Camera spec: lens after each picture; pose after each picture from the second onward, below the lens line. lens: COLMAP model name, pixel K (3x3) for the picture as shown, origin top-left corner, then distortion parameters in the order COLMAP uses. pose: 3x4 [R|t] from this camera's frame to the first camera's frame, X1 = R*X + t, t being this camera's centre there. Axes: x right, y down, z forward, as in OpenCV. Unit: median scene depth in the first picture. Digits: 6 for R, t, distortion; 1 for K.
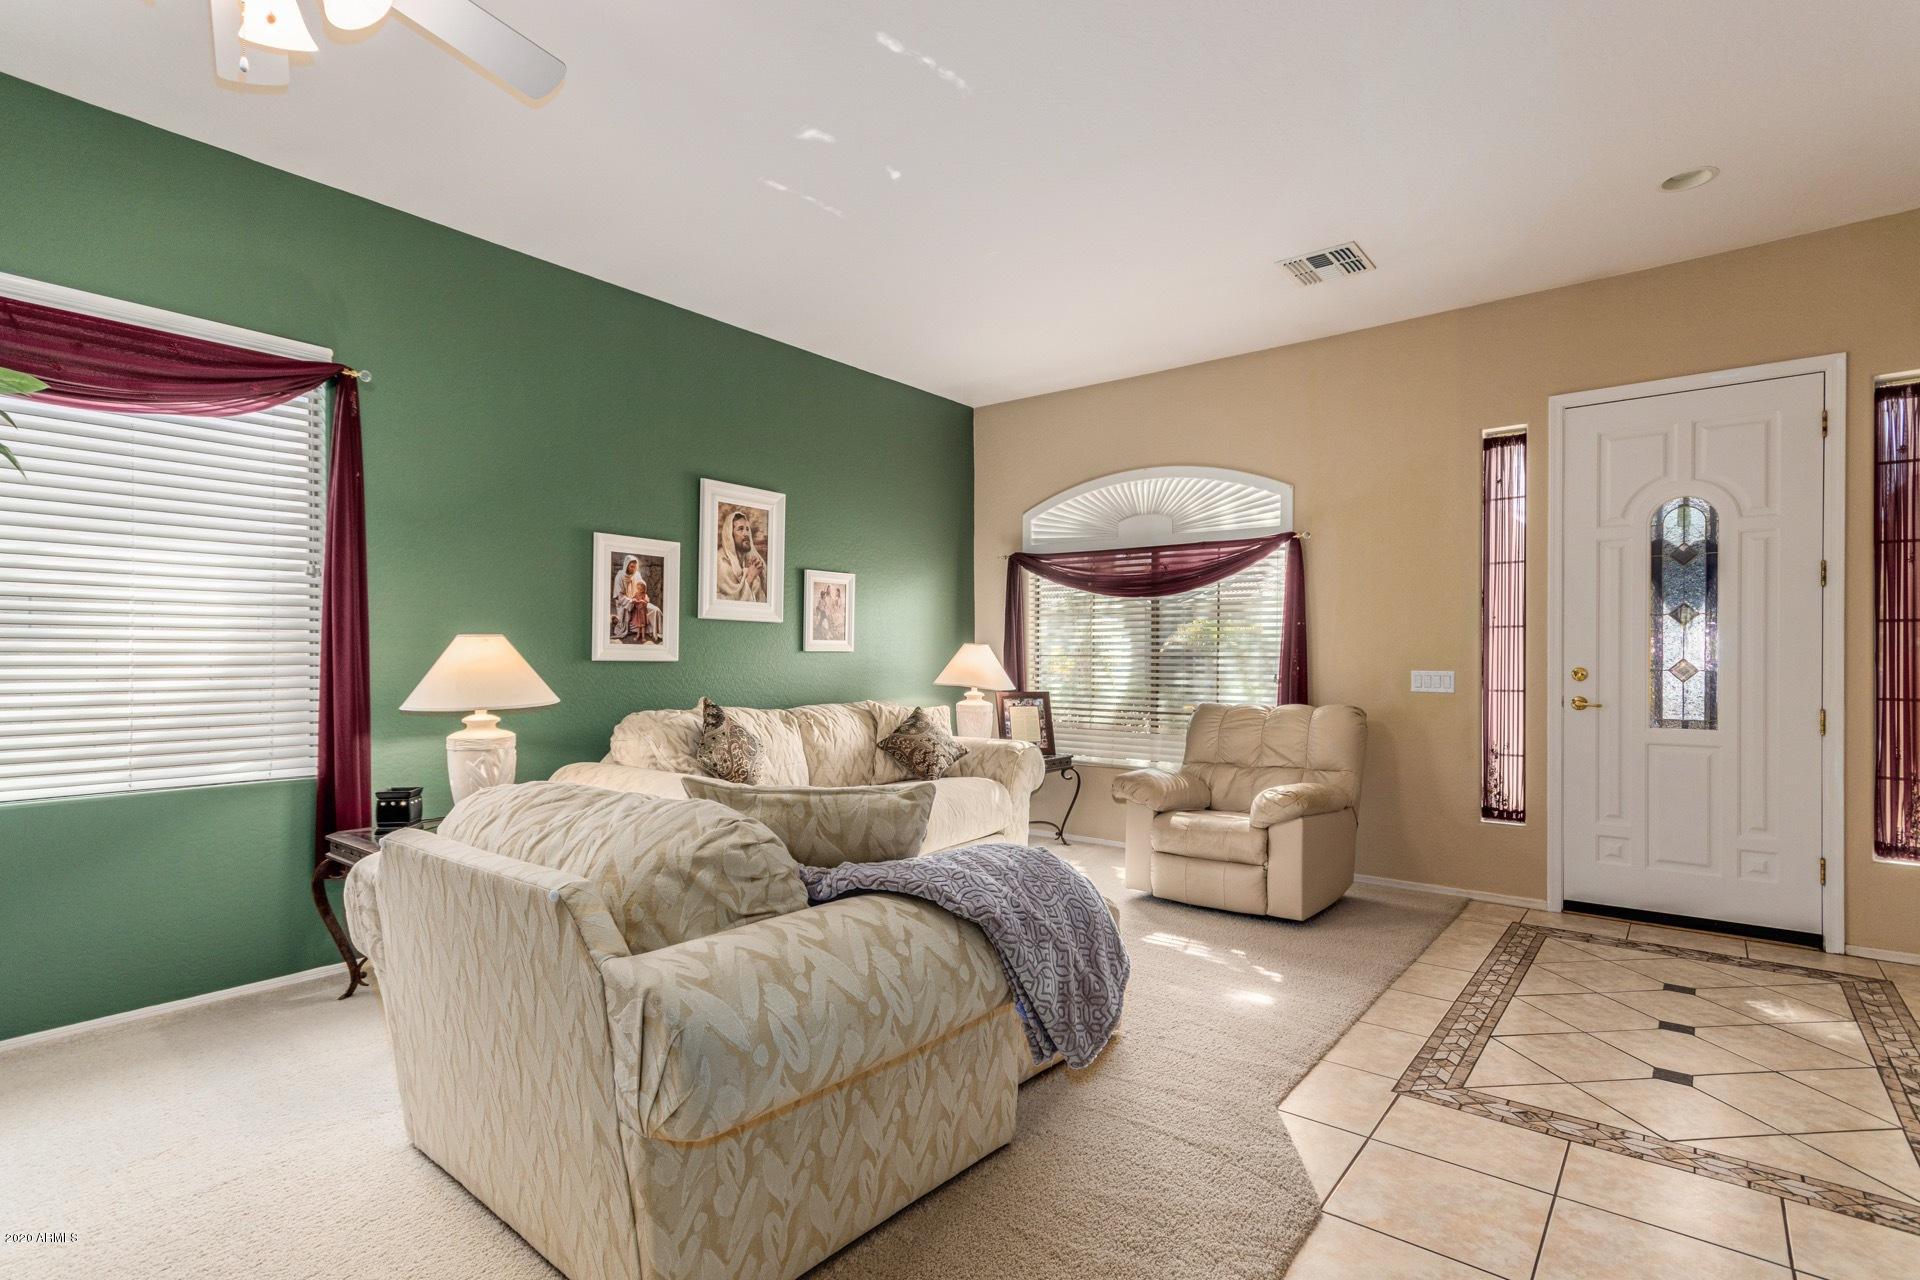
lens RADIAL K [[912.4, 0, 968.9], [0, 912.4, 651.6], [0, 0, 1]] dist [-0.015263, 0.000080]
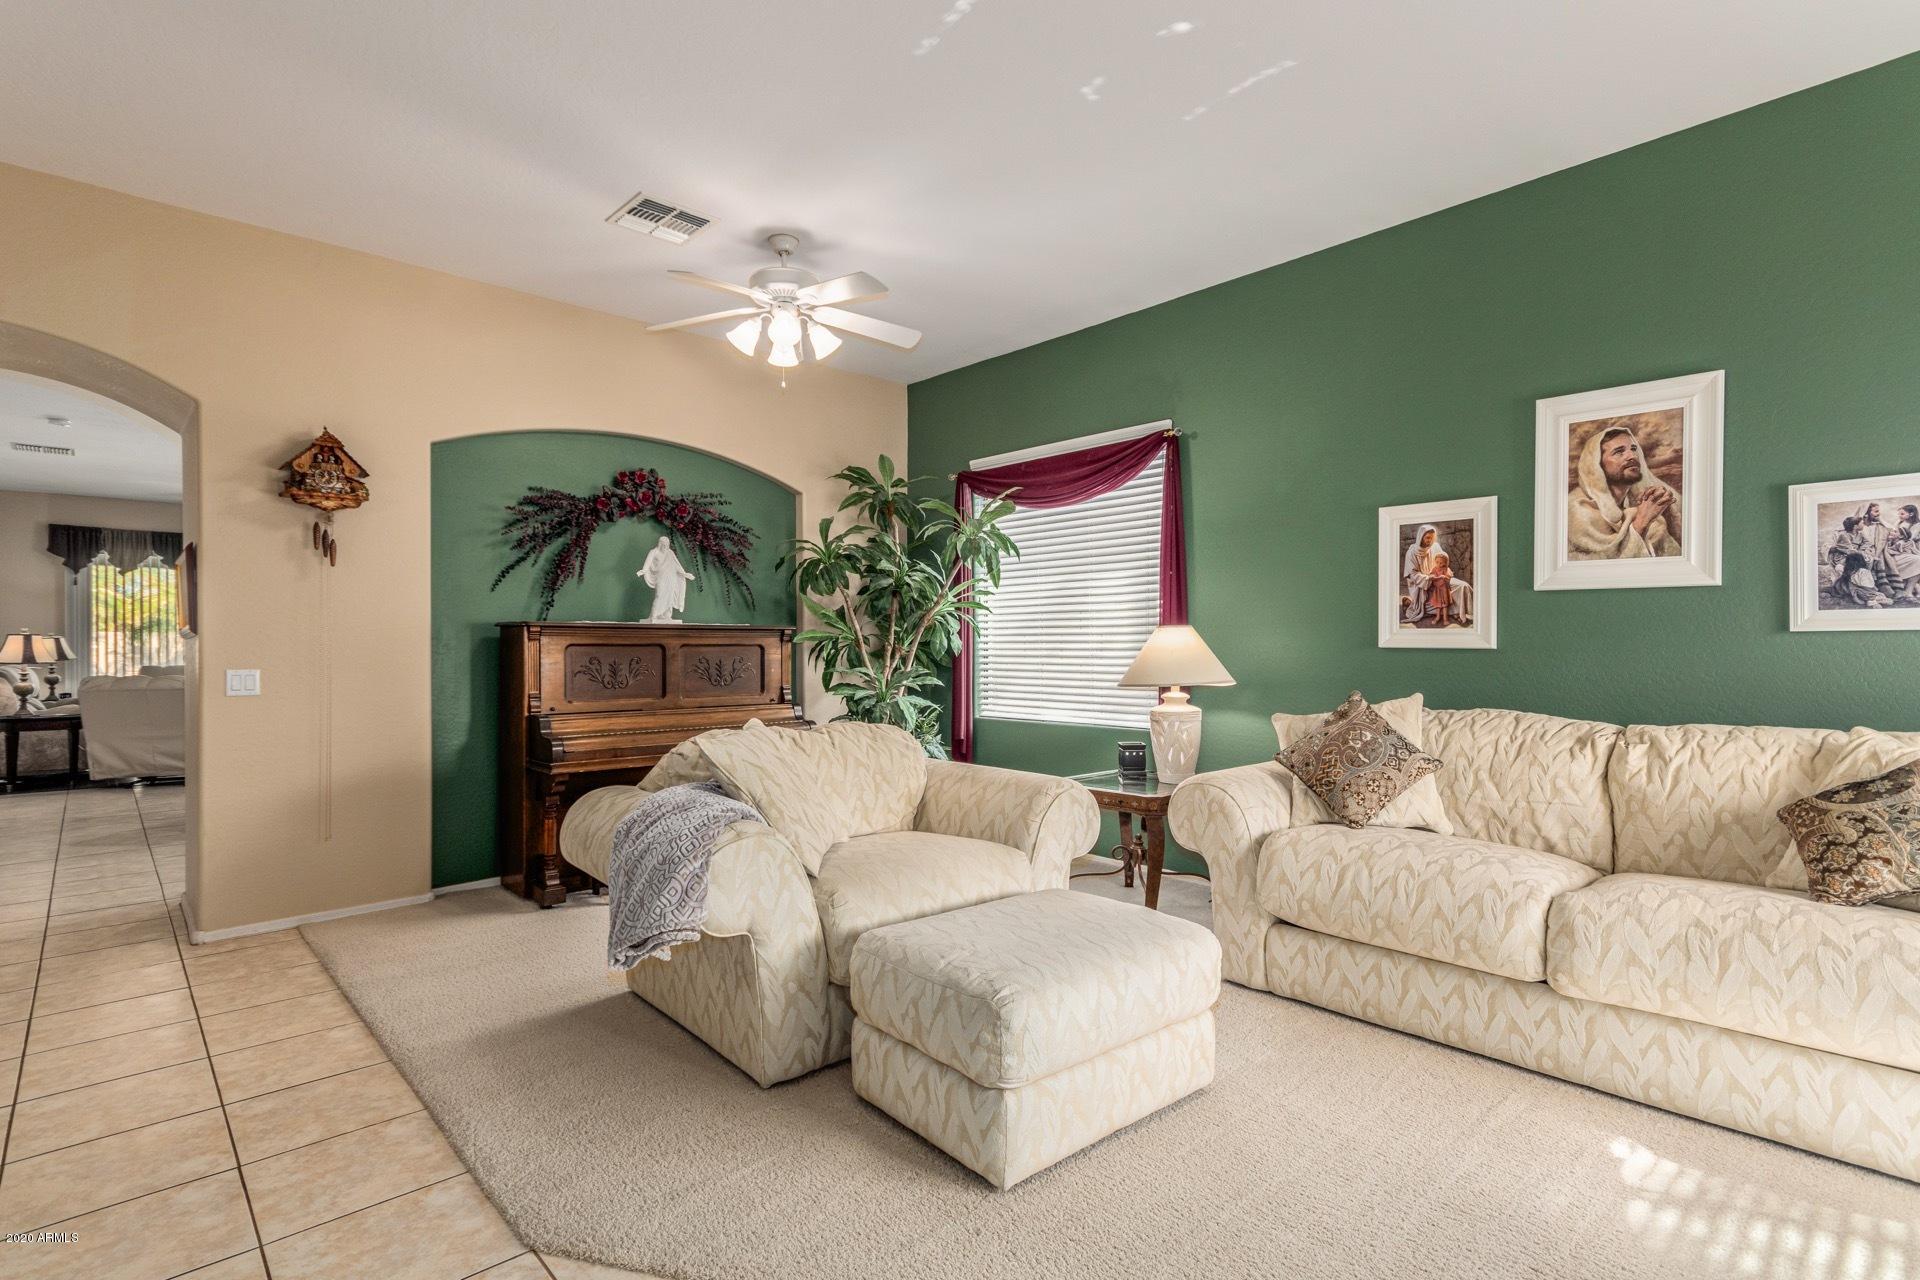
lens RADIAL K [[912.4, 0, 968.9], [0, 912.4, 651.6], [0, 0, 1]] dist [-0.015263, 0.000080]
pose [[-0.162811, 0.006421, -0.986636, 0.520895], [0.009471, 0.999943, 0.004945, 0.005288], [0.986612, -0.008539, -0.162863, 0.680347]]
